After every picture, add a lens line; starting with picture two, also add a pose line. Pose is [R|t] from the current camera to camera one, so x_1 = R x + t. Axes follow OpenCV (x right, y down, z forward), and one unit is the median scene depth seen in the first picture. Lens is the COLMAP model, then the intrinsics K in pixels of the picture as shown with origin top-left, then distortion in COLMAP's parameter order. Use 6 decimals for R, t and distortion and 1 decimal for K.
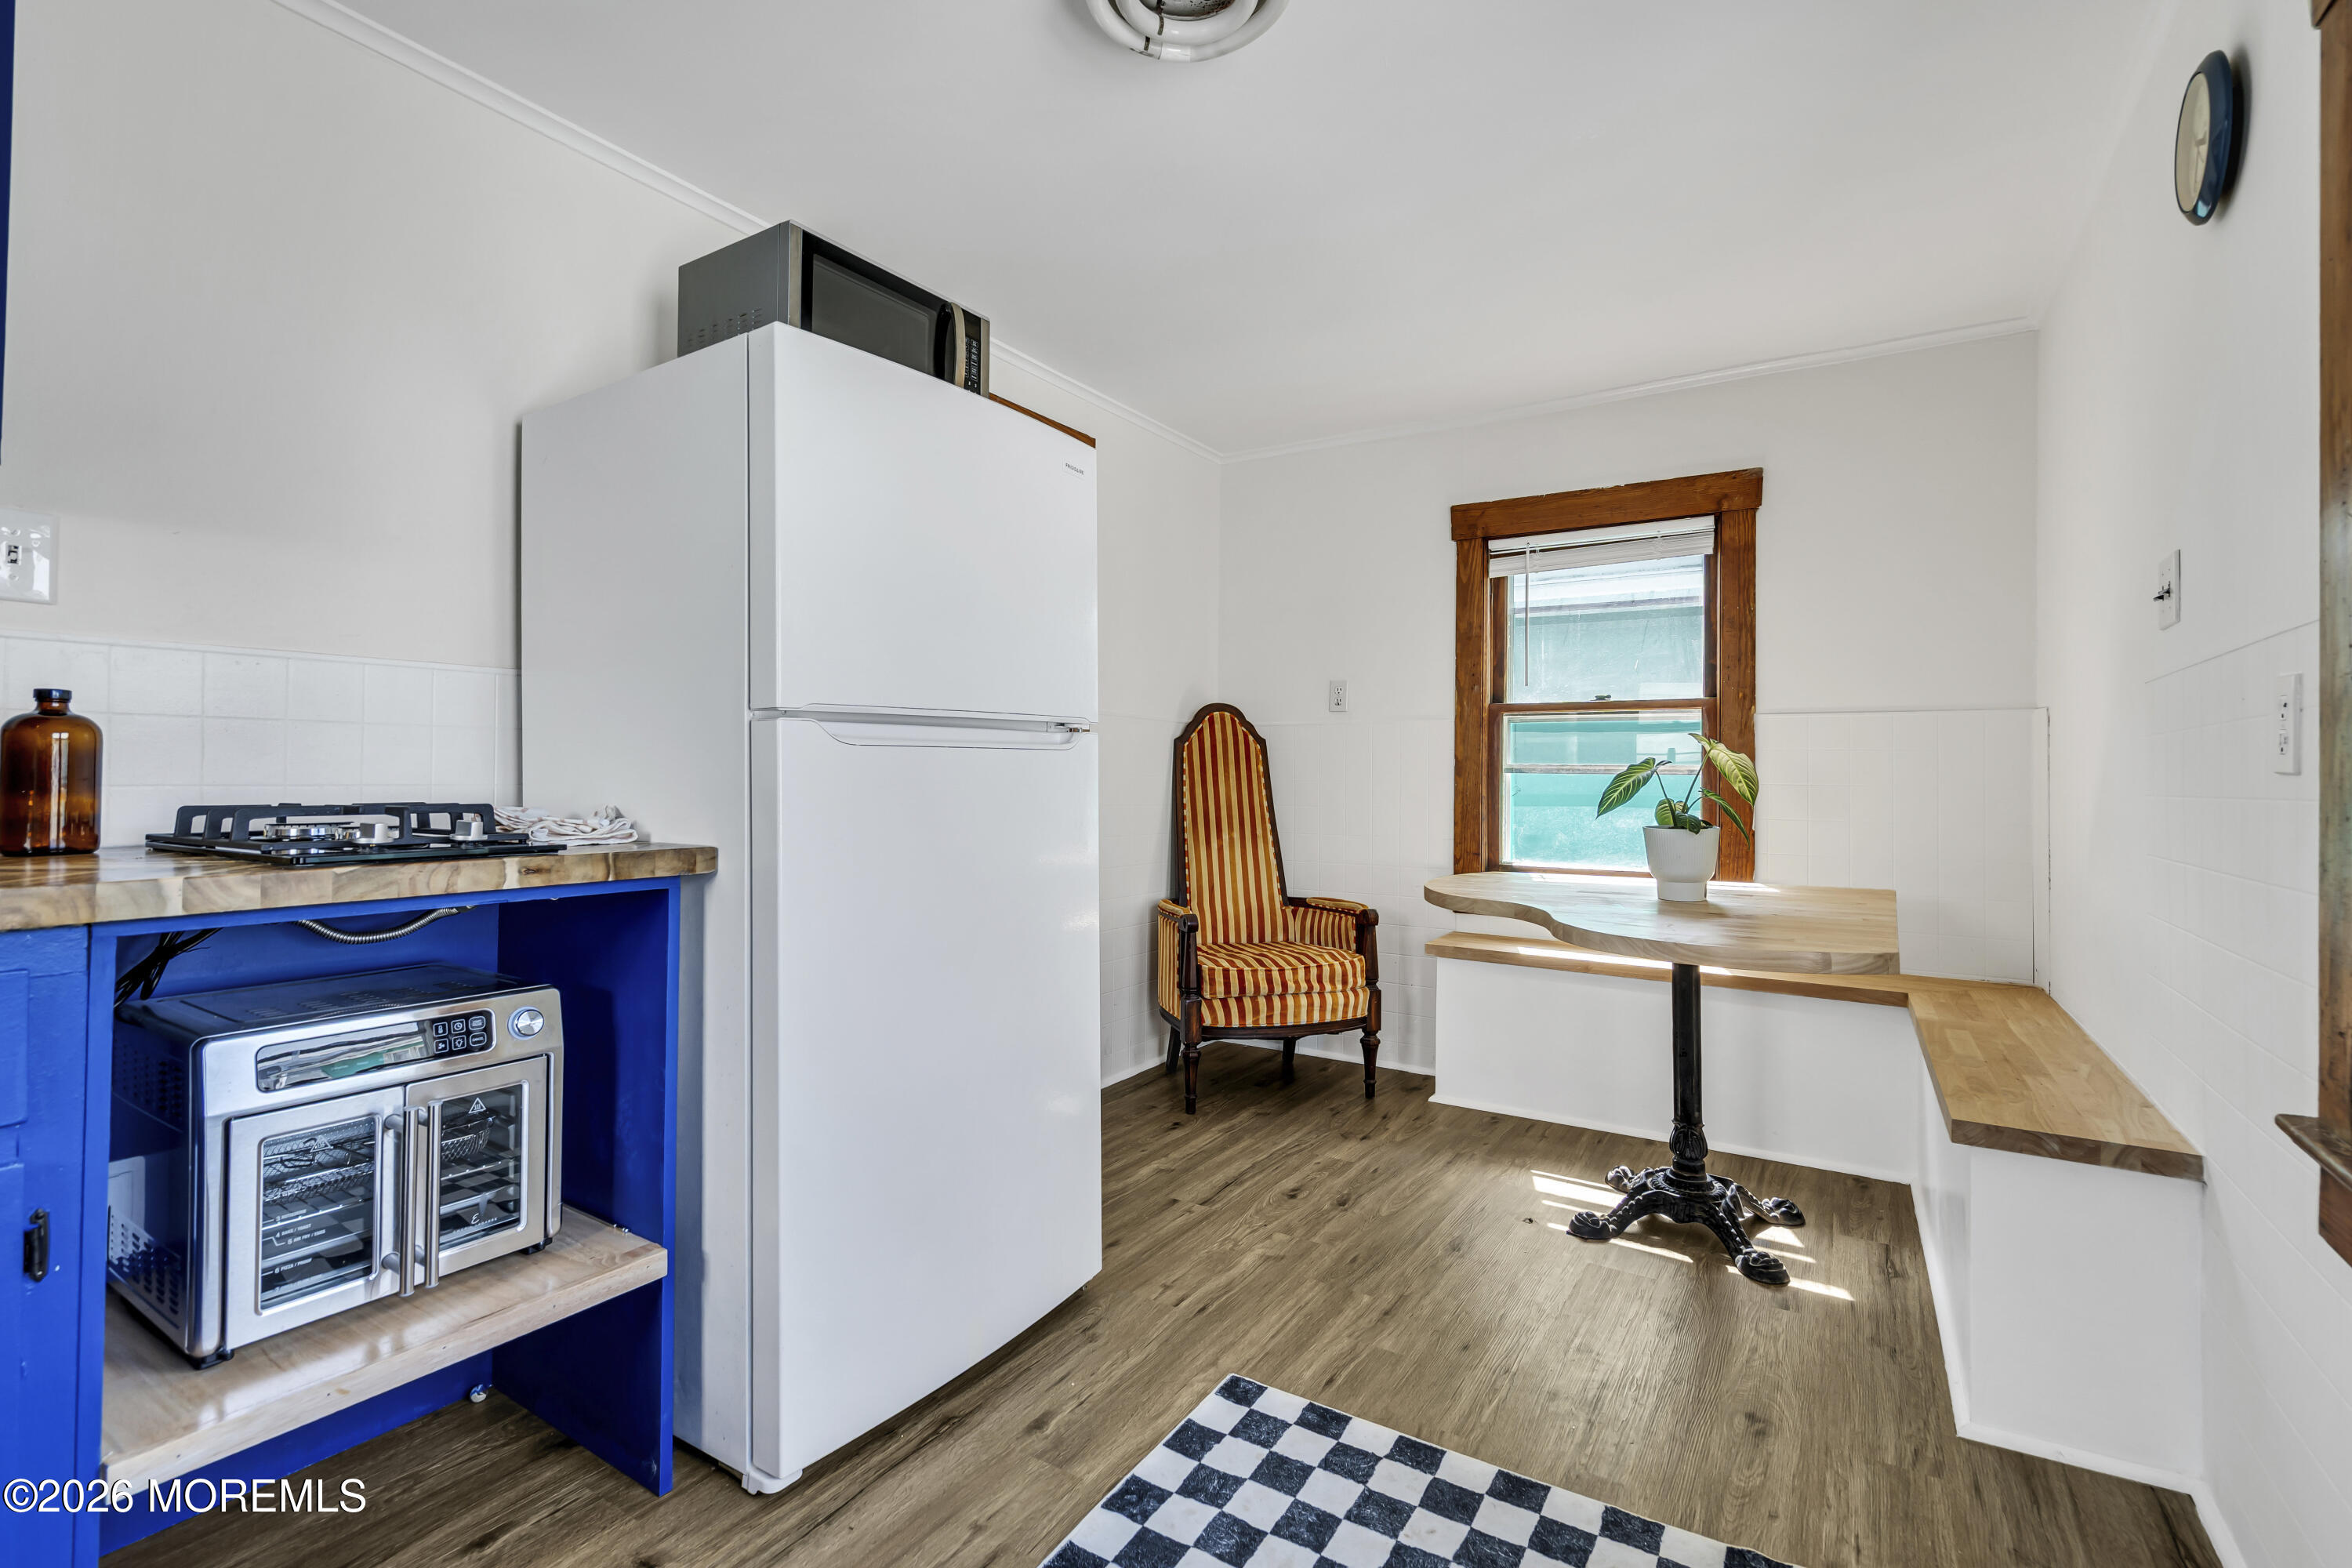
lens RADIAL K [[1071.2, 0, 1179.8], [0, 1071.2, 777.7], [0, 0, 1]] dist [0.000524, 0.000043]
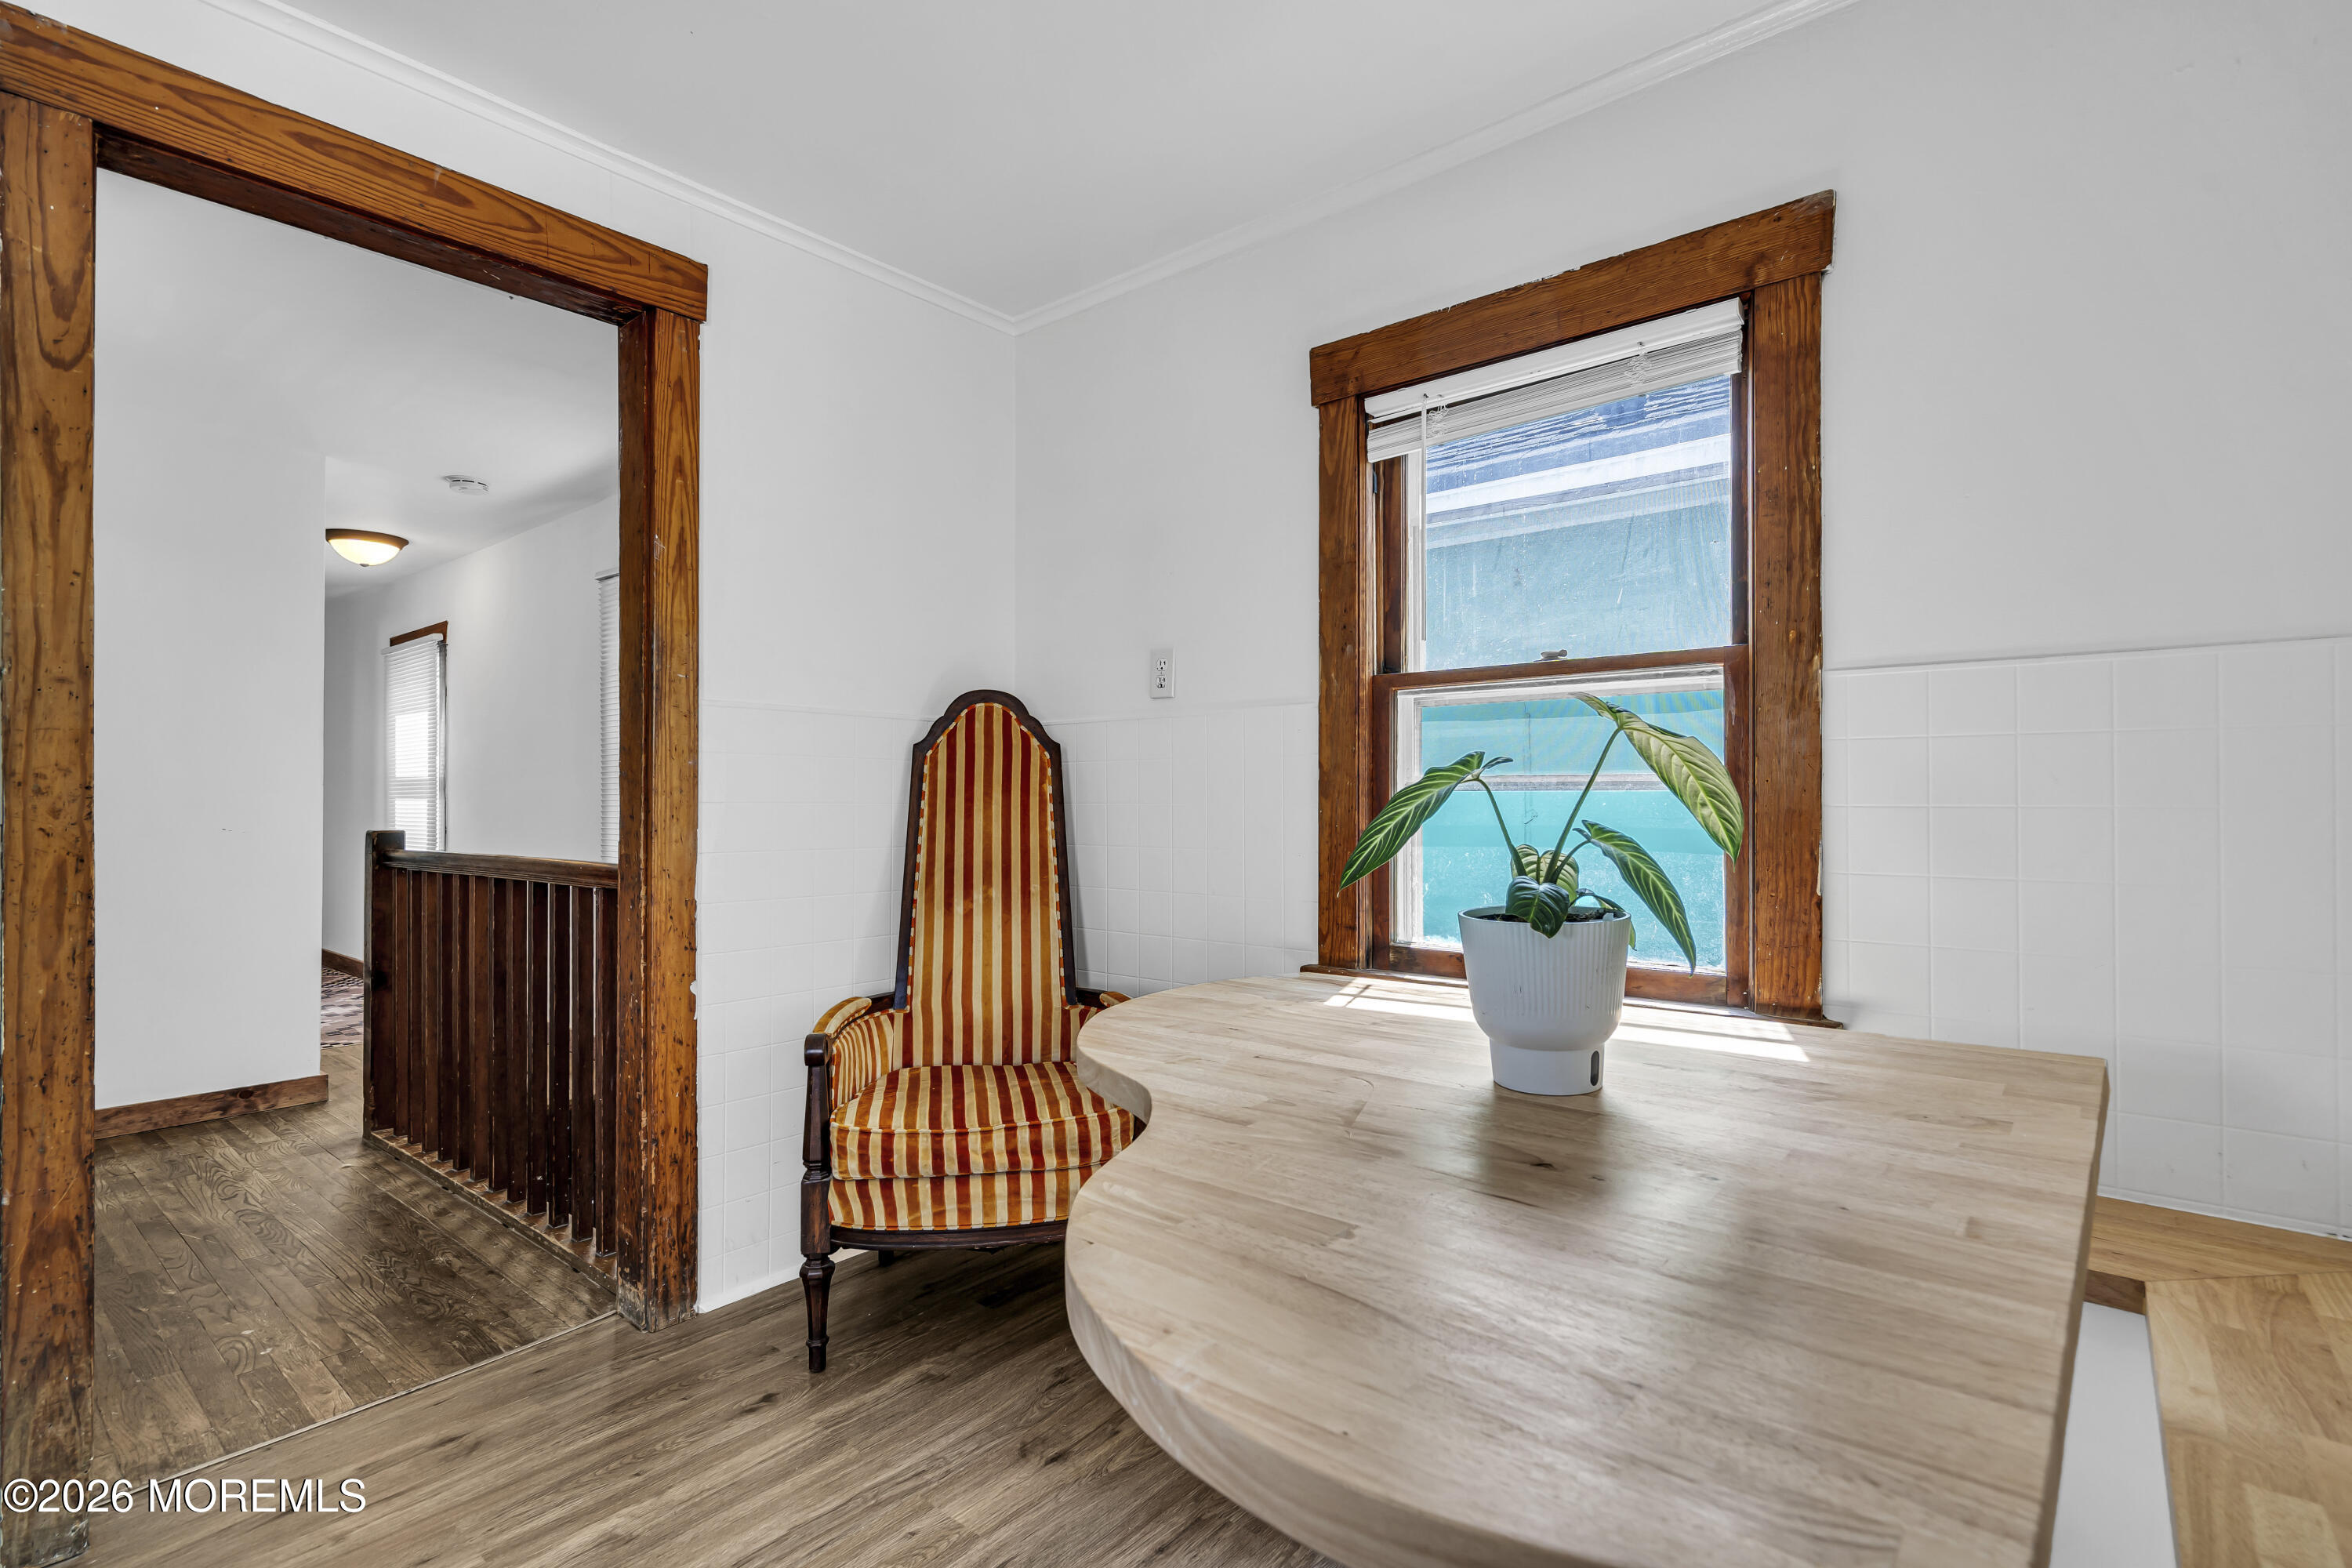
lens RADIAL K [[1148.5, 0, 1140.8], [0, 1148.5, 809.5], [0, 0, 1]] dist [-0.000055, 0.001064]
pose [[0.990918, -0.011429, -0.133983, 0.269570], [0.012479, 0.999898, 0.007000, -0.000255], [0.133889, -0.008608, 0.990959, 0.383773]]
